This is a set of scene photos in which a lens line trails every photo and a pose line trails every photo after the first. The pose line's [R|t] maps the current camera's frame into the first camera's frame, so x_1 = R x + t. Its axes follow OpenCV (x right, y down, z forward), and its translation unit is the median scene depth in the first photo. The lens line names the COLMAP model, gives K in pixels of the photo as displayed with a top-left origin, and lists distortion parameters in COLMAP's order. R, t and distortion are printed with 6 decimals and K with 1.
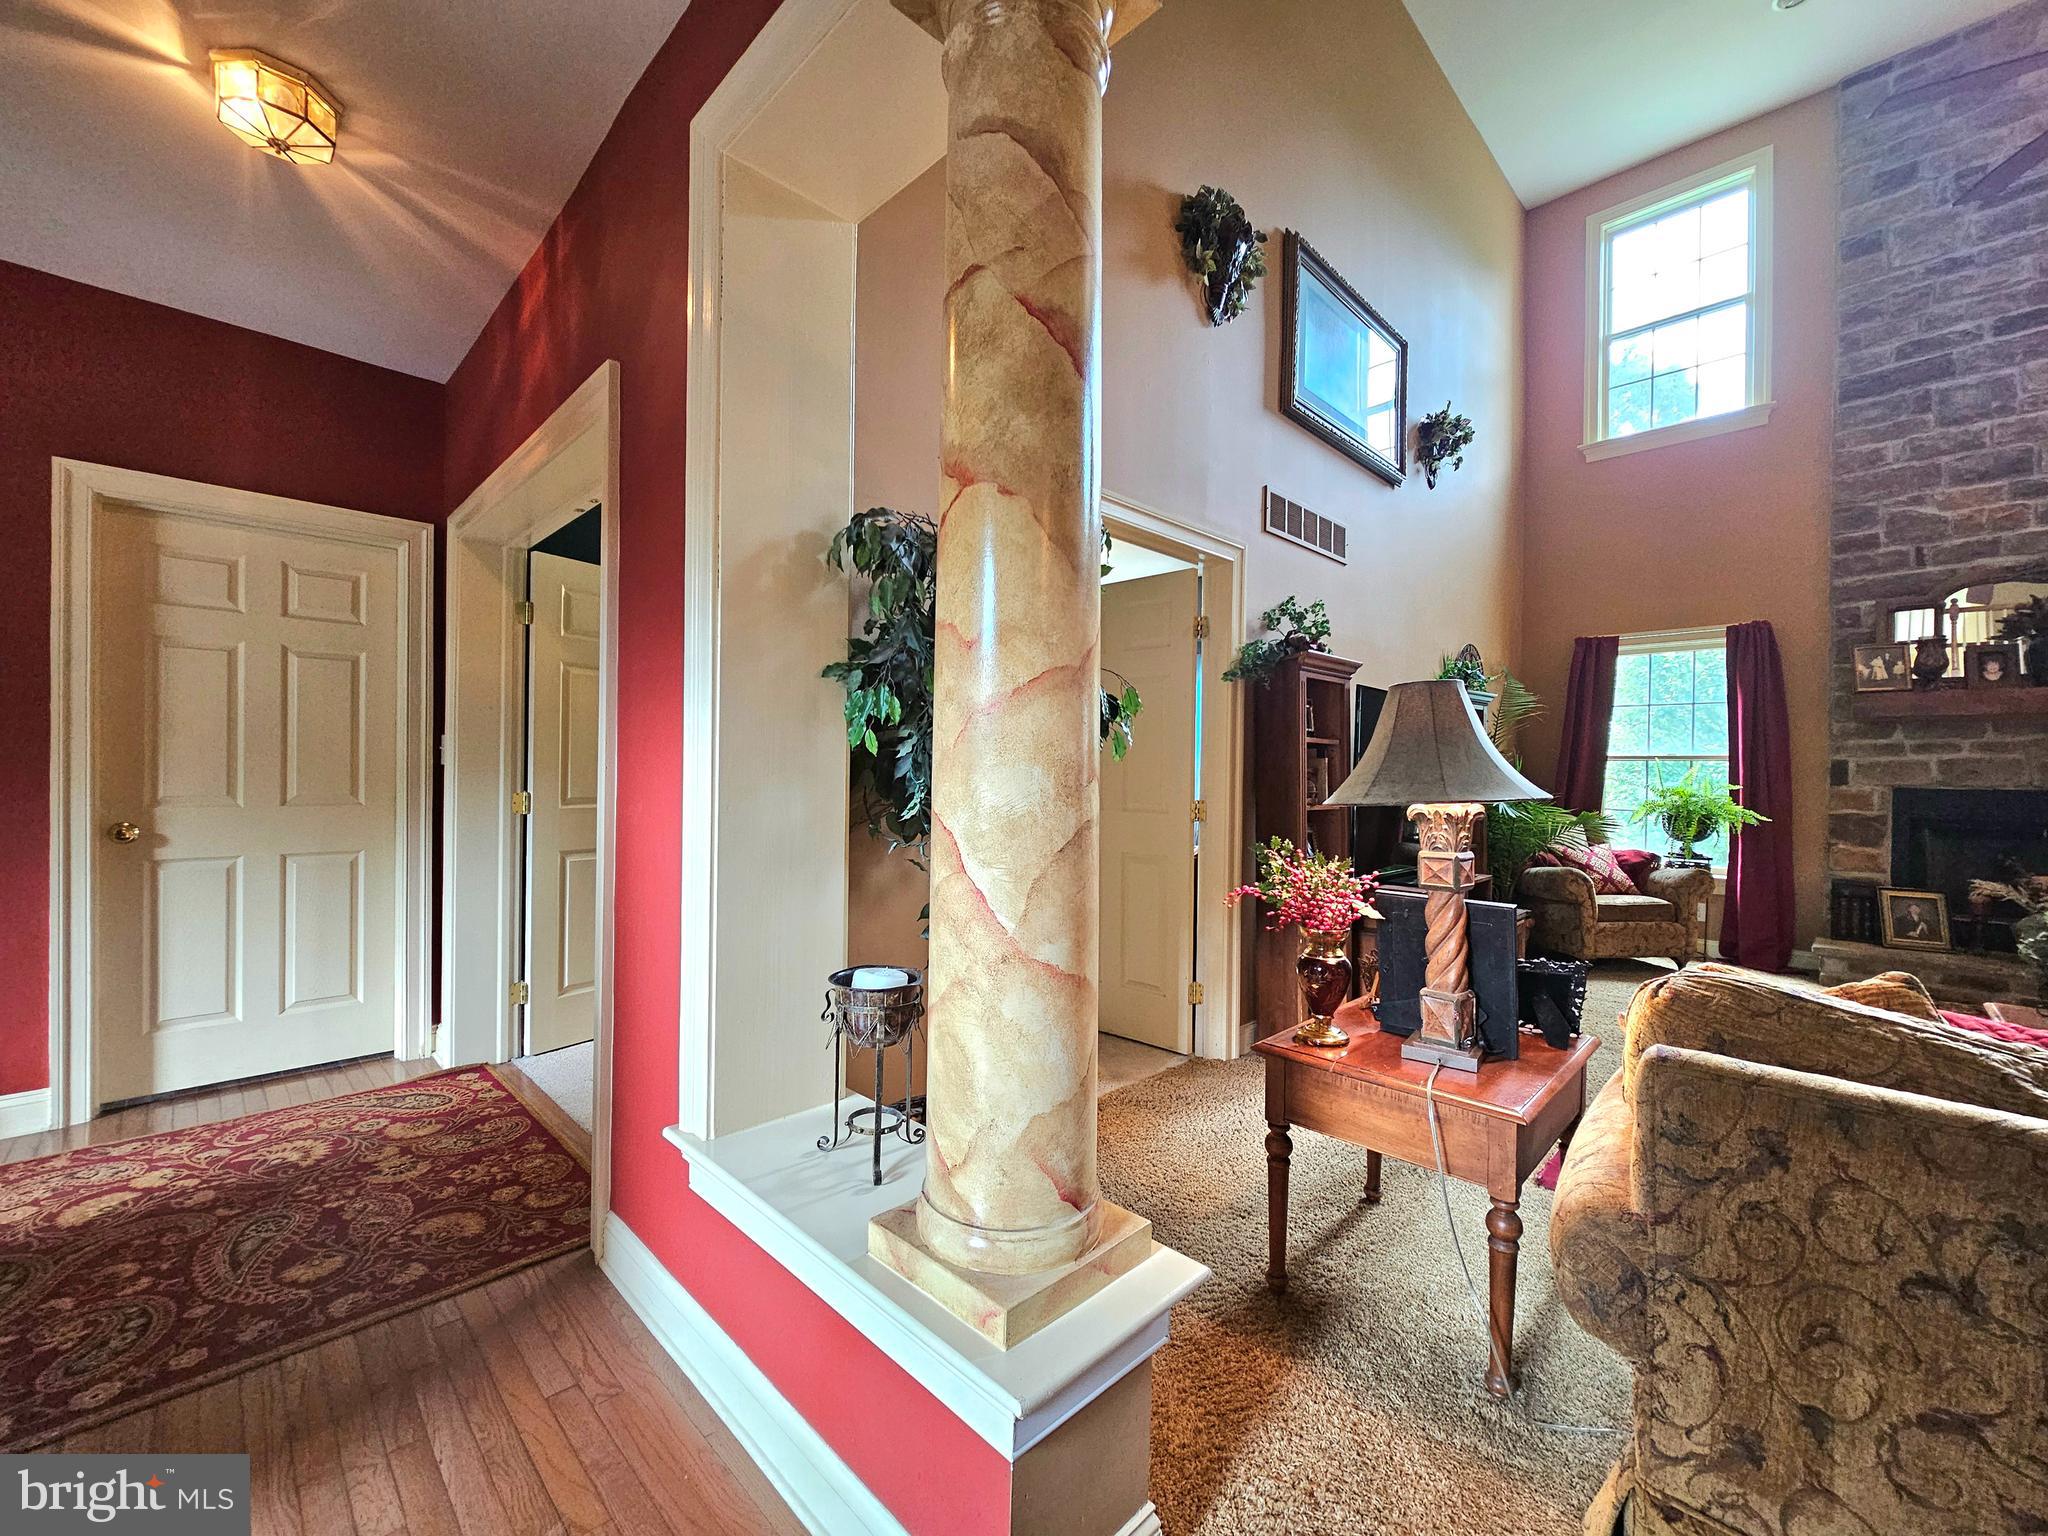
lens RADIAL K [[839.5, 0, 1036.8], [0, 839.5, 771.4], [0, 0, 1]] dist [-0.000943, 0.000156]
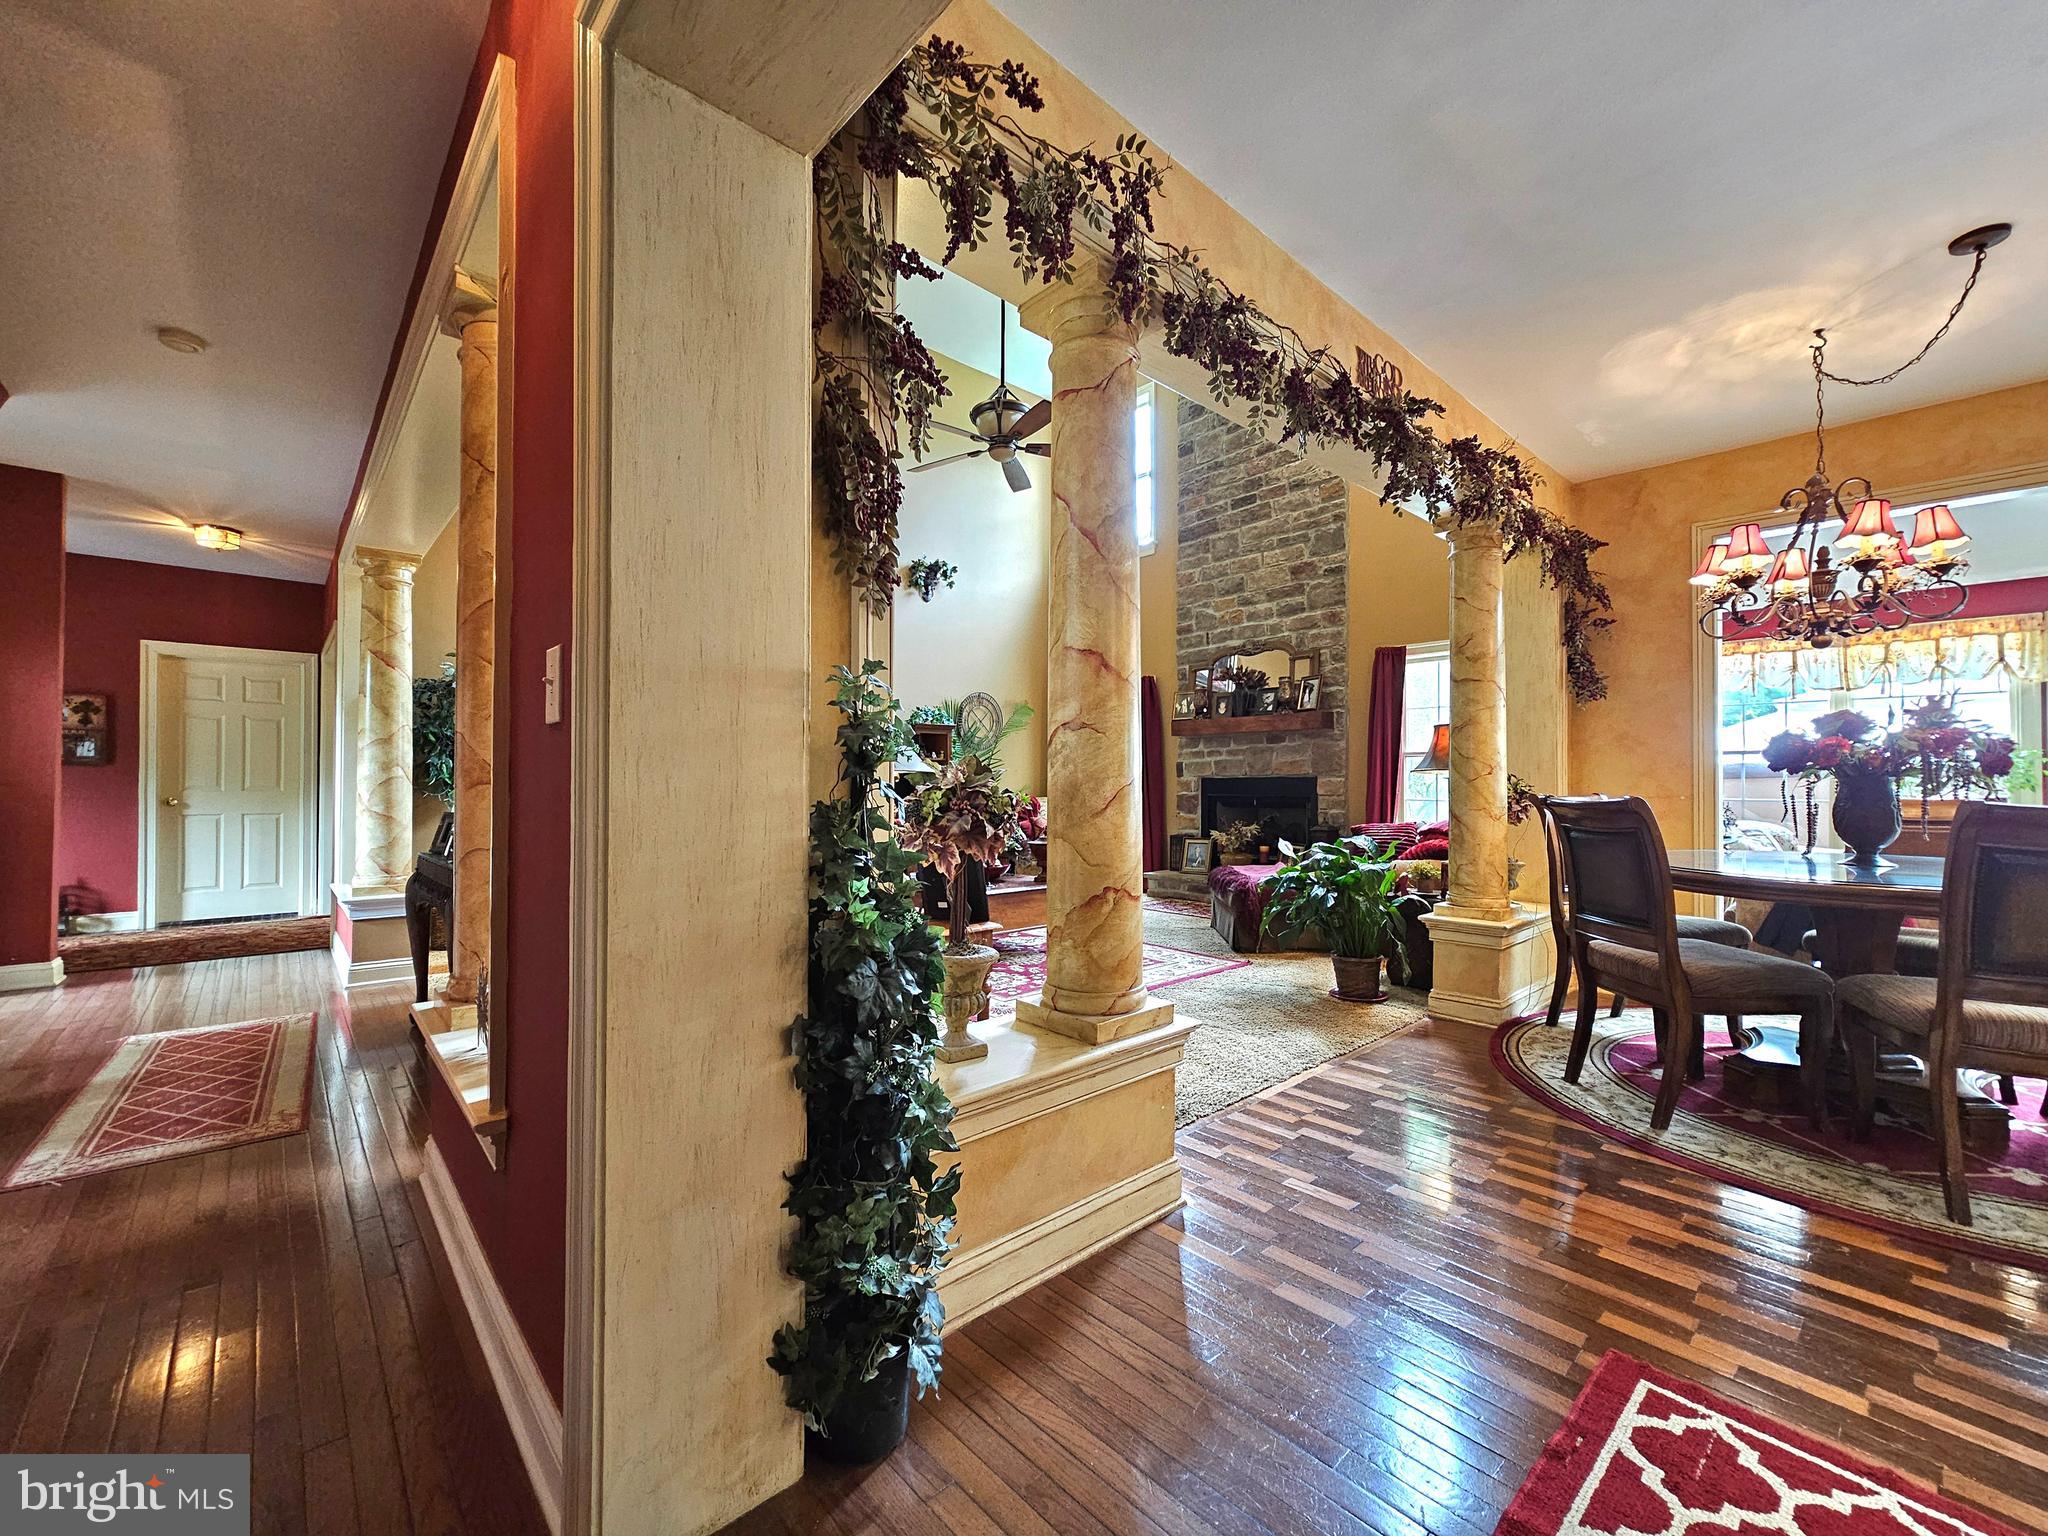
lens RADIAL K [[839.5, 0, 1033.1], [0, 839.5, 771.7], [0, 0, 1]] dist [-0.000943, 0.000156]
pose [[0.999013, -0.011902, -0.042791, 1.196270], [0.011183, 0.999793, -0.017003, 0.049998], [0.042984, 0.016507, 0.998939, -1.040749]]
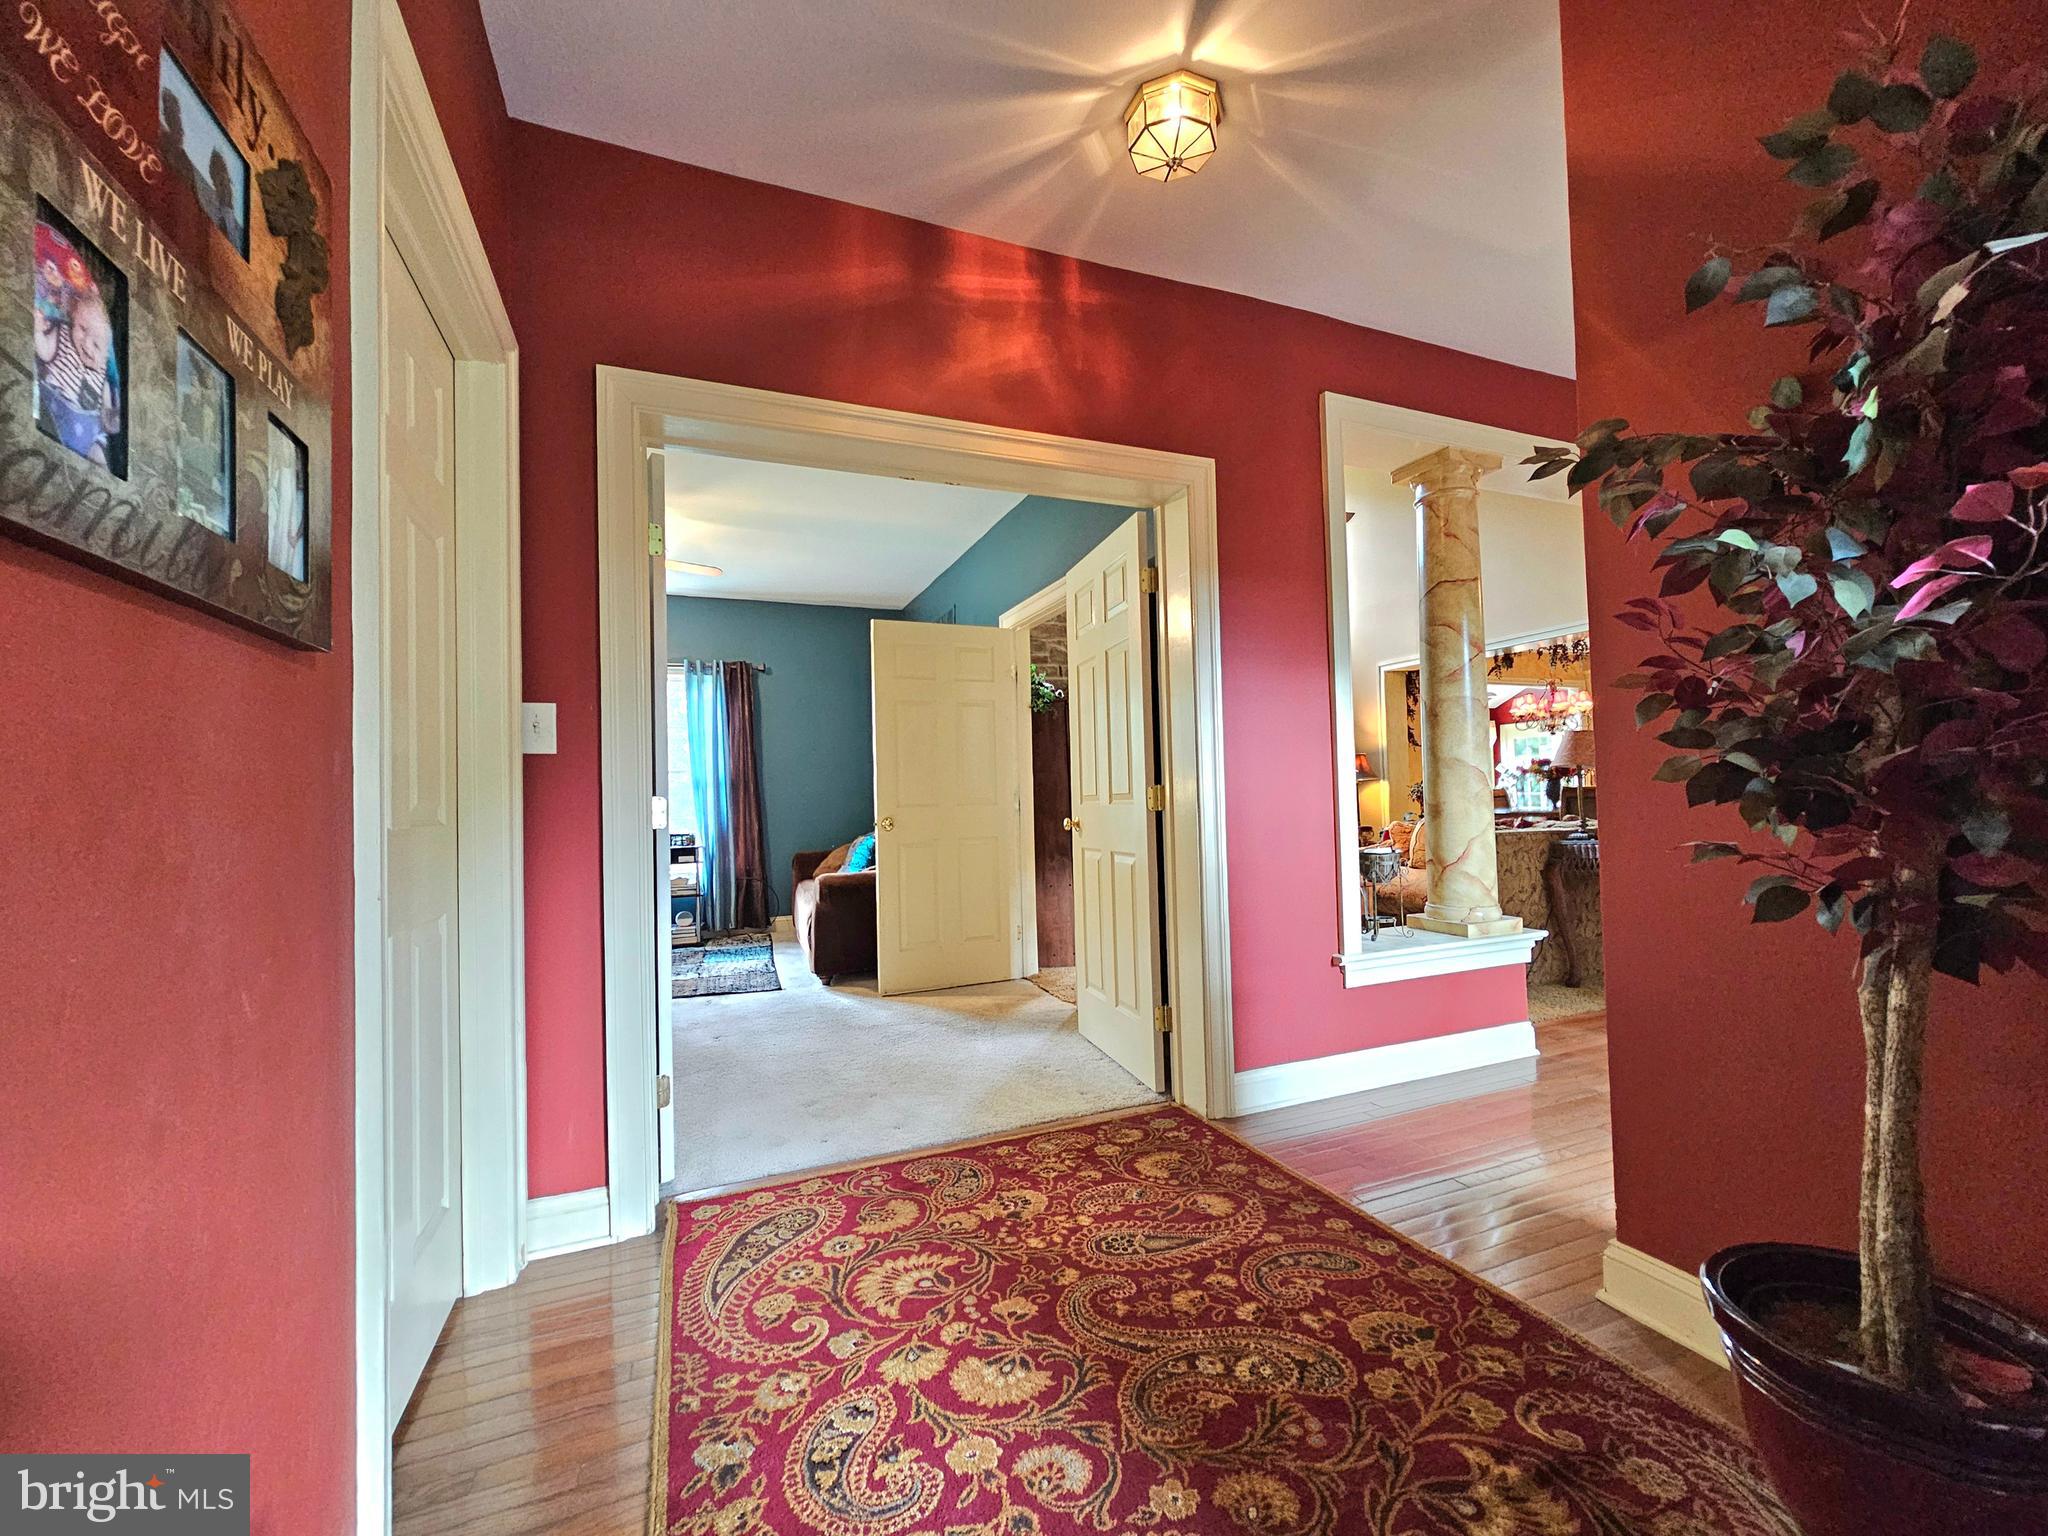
lens RADIAL K [[839.5, 0, 1031.0], [0, 839.5, 772.9], [0, 0, 1]] dist [-0.000943, 0.000156]
pose [[0.388287, 0.003172, 0.921533, -1.503937], [0.037644, 0.999105, -0.019300, 0.037074], [-0.920769, 0.042184, 0.387820, 0.596153]]
